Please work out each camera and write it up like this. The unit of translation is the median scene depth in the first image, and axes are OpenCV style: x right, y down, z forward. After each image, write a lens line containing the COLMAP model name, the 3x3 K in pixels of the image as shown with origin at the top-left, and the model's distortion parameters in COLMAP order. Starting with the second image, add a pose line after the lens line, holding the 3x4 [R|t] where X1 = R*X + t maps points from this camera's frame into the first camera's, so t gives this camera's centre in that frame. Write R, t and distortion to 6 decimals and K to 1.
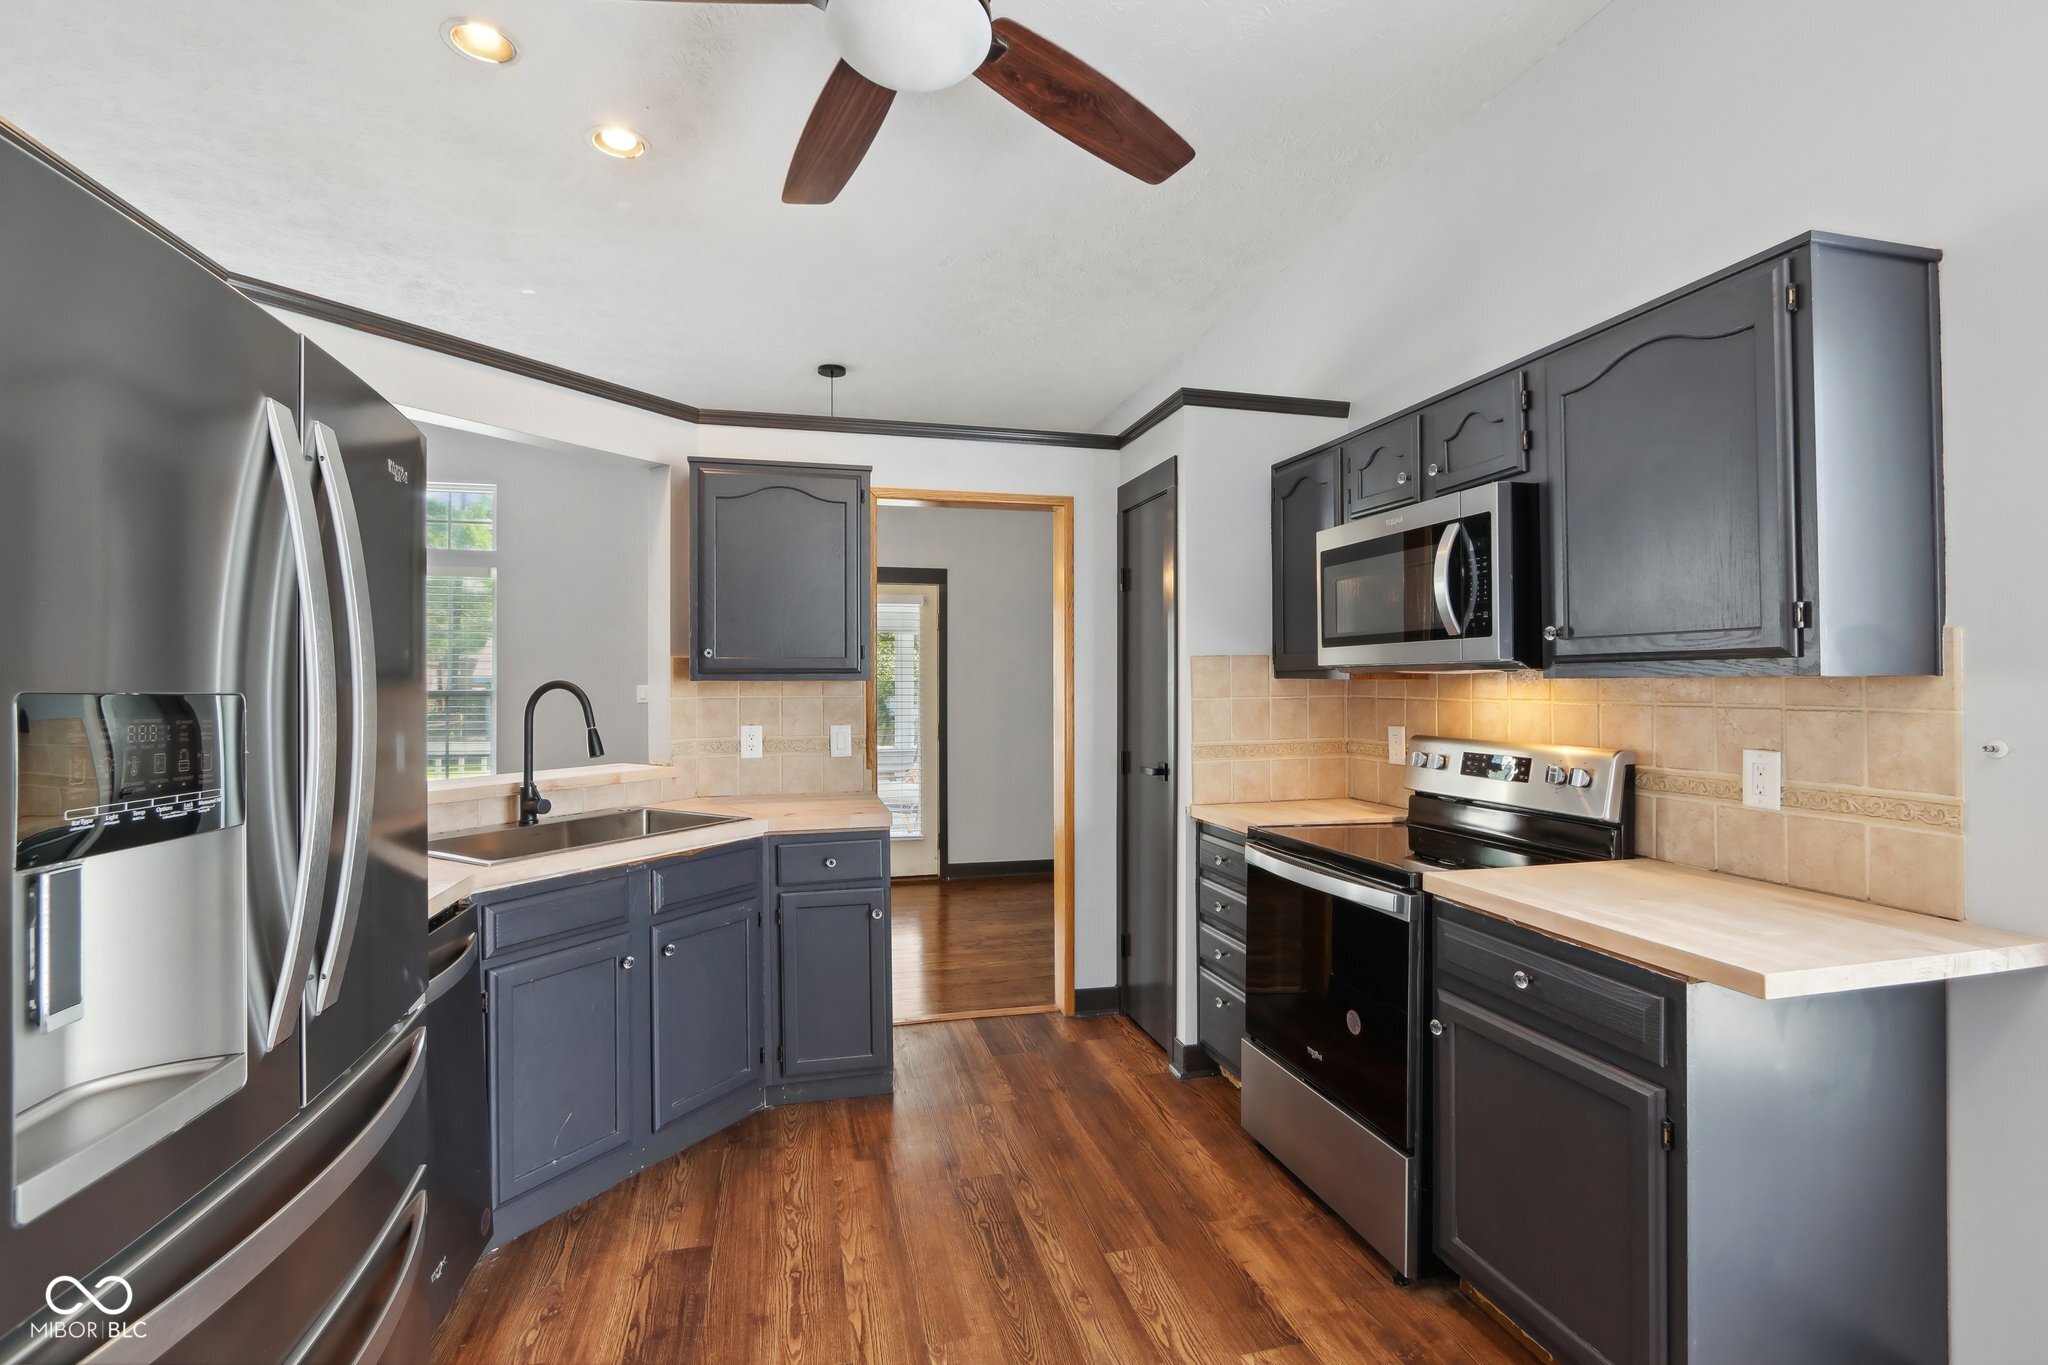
lens RADIAL K [[951.0, 0, 1031.0], [0, 951.0, 675.4], [0, 0, 1]] dist [-0.014504, 0.003376]
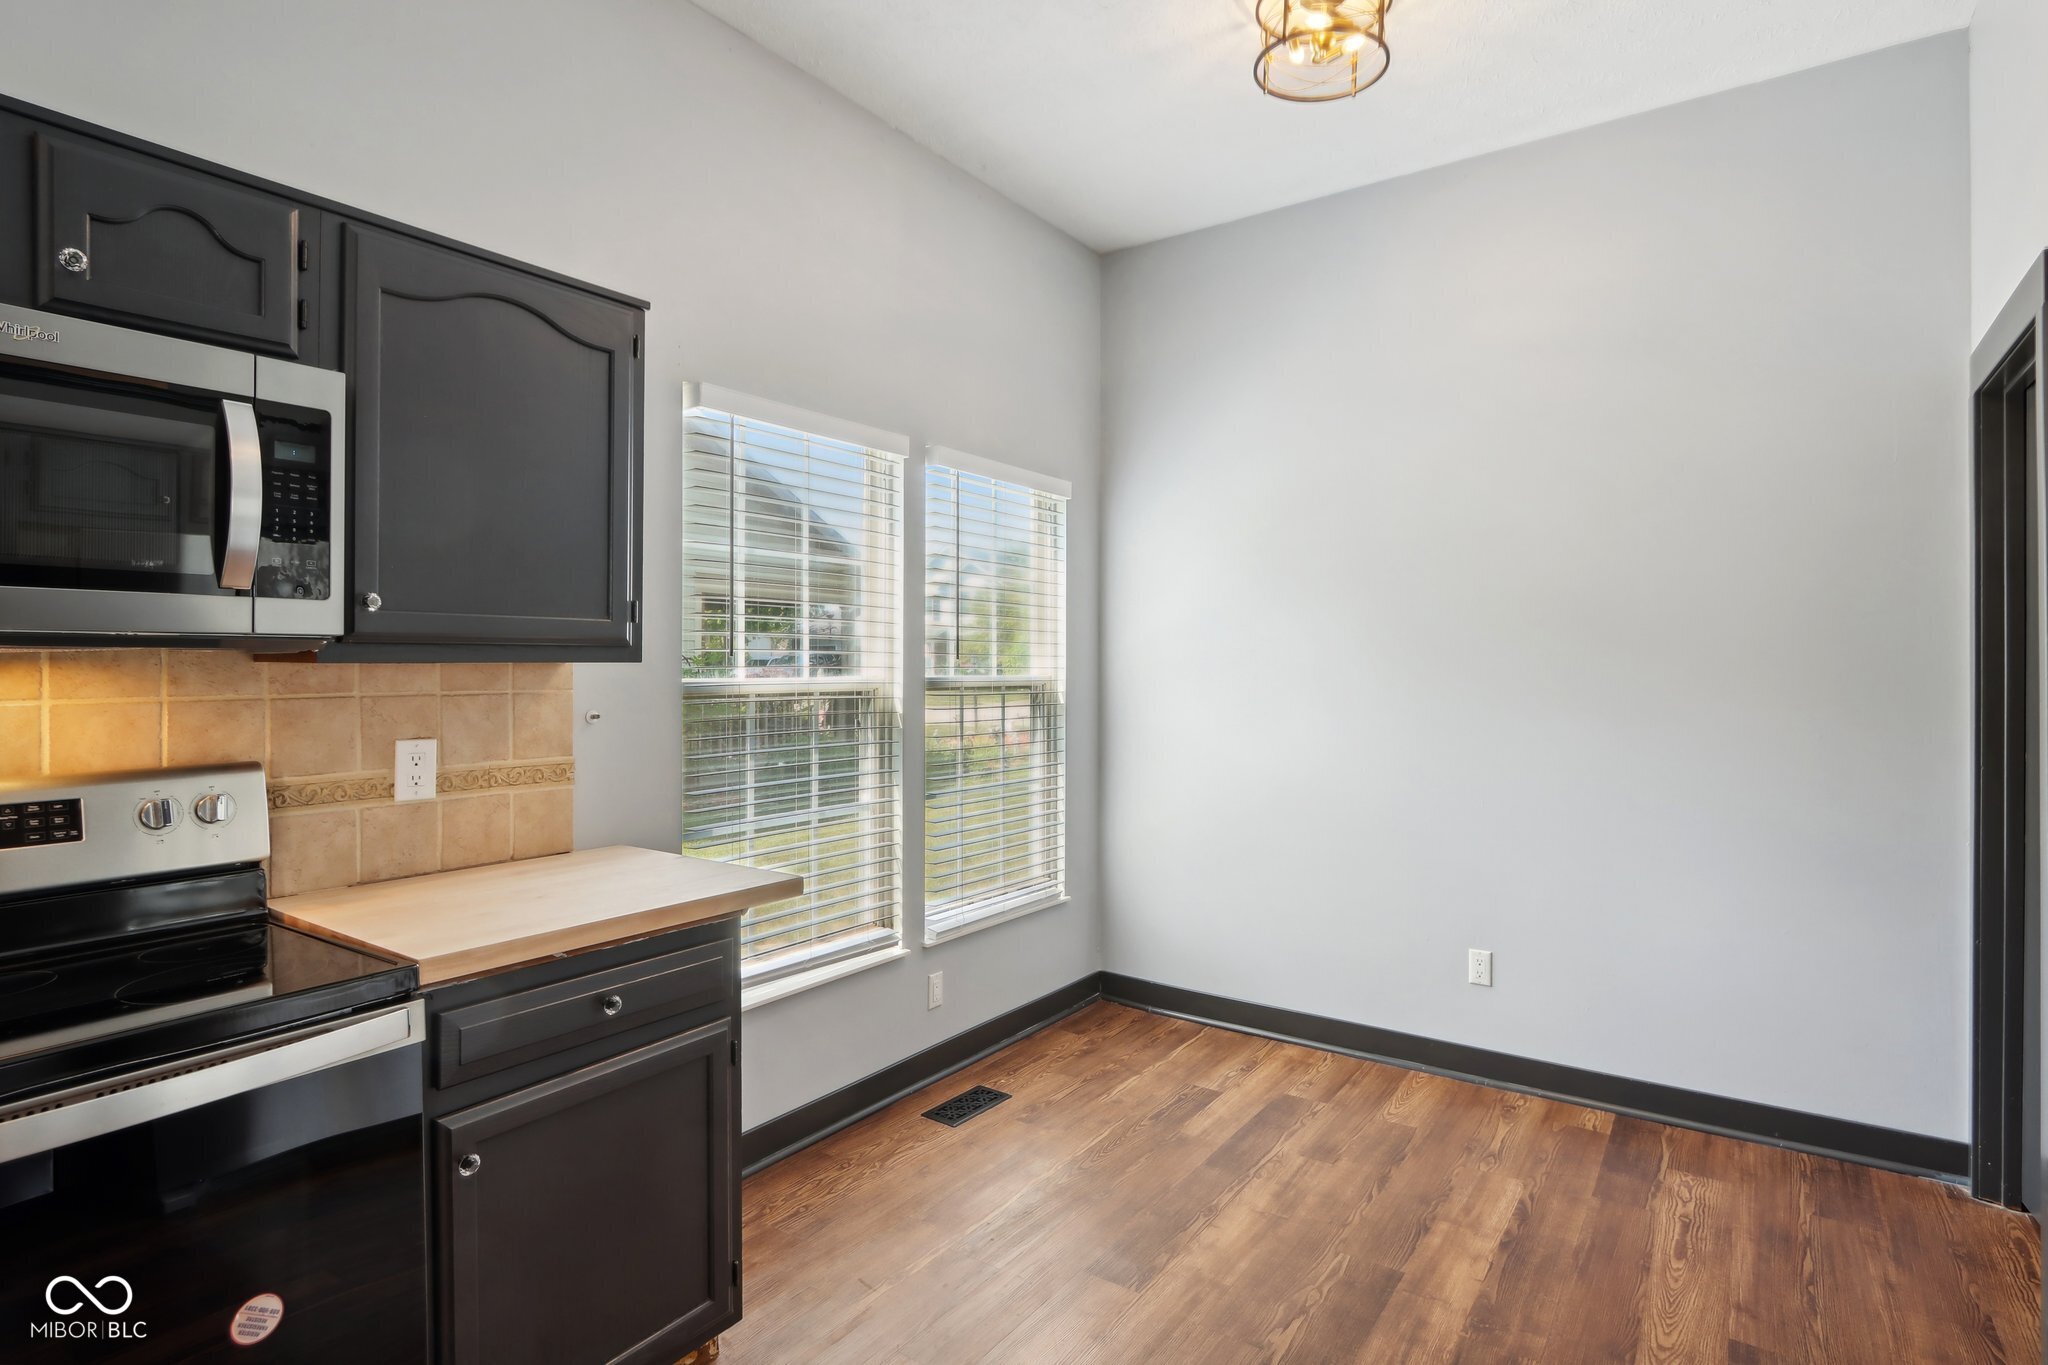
lens RADIAL K [[1038.0, 0, 1027.7], [0, 1038.0, 665.2], [0, 0, 1]] dist [-0.006824, 0.000071]
pose [[-0.646254, 0.004599, 0.763108, -0.359478], [-0.002127, 0.999967, -0.007828, 0.009208], [-0.763119, -0.006682, -0.646223, 1.010765]]
